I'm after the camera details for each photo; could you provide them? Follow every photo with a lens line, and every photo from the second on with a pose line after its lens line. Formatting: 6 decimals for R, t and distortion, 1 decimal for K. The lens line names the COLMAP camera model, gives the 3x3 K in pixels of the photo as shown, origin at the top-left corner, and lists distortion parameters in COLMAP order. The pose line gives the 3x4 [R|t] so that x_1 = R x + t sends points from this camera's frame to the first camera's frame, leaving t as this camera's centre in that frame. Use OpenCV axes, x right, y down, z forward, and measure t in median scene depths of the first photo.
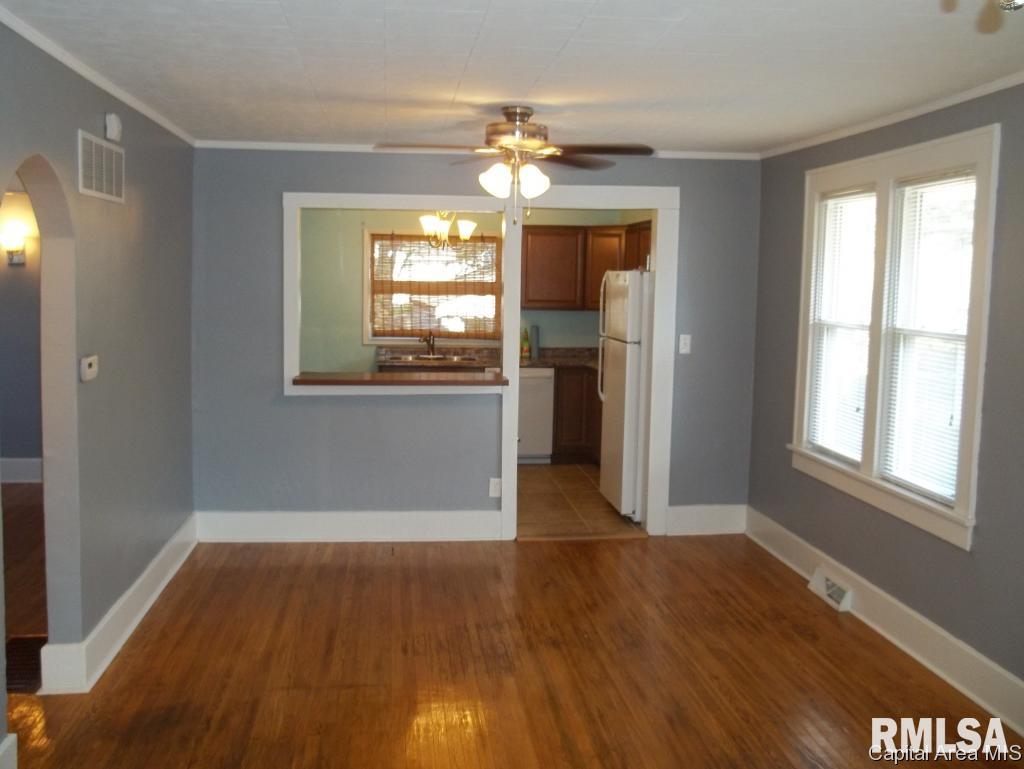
lens RADIAL K [[1009.3, 0, 511.5], [0, 1009.3, 384.5], [0, 0, 1]] dist [-0.050262, 0.000000]
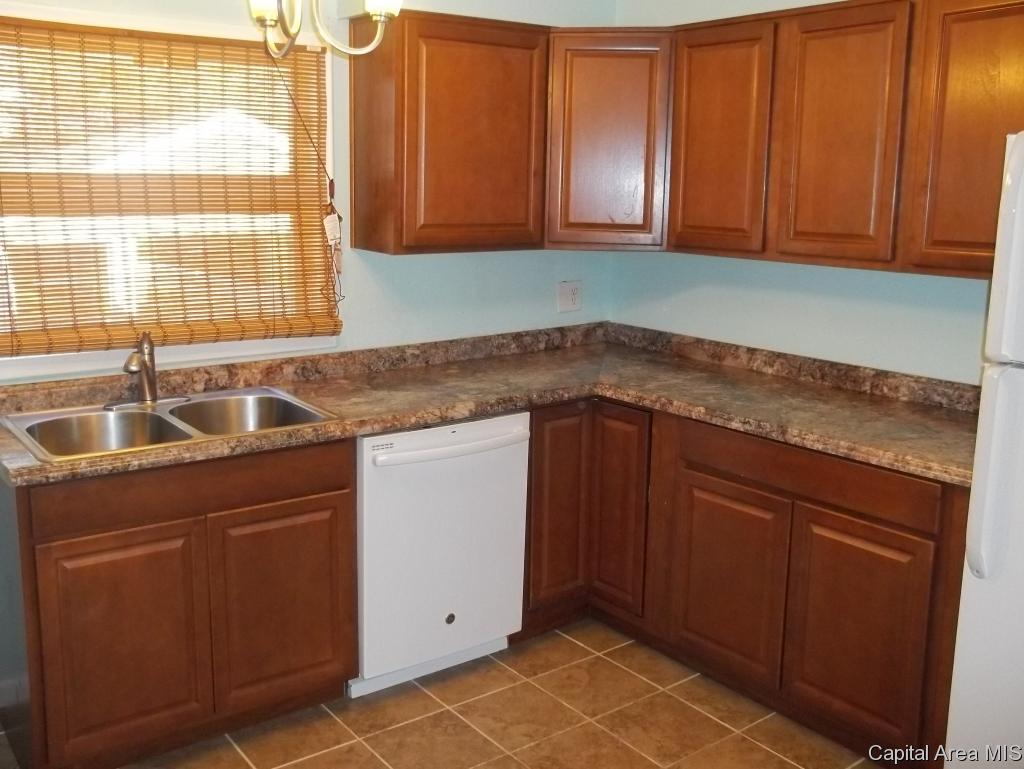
lens RADIAL K [[1009.3, 0, 503.9], [0, 1009.3, 381.9], [0, 0, 1]] dist [-0.050262, 0.000000]
pose [[0.867464, -0.105107, 0.486271, -0.140702], [0.056514, 0.991919, 0.113588, -0.067279], [-0.494280, -0.071052, 0.866394, 0.666245]]
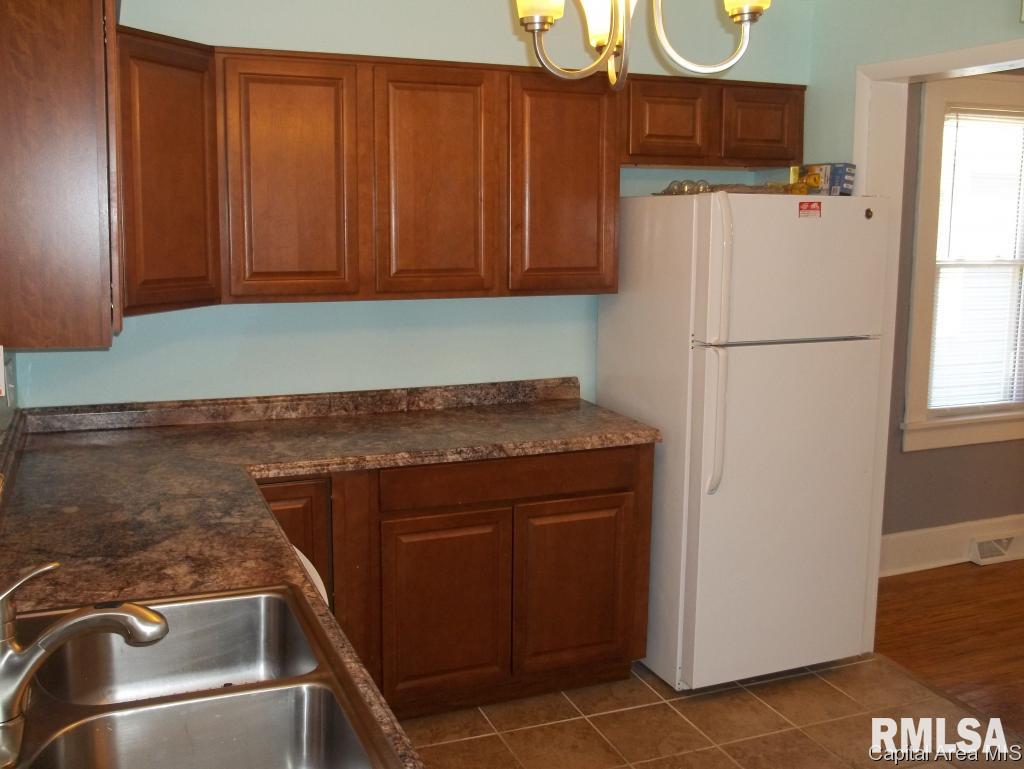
lens RADIAL K [[1009.3, 0, 503.5], [0, 1009.3, 383.9], [0, 0, 1]] dist [-0.050262, 0.000000]
pose [[-0.266280, -0.178365, 0.947249, -0.249438], [0.085628, 0.974467, 0.207561, -0.108658], [-0.960085, 0.136380, -0.244208, 0.998833]]
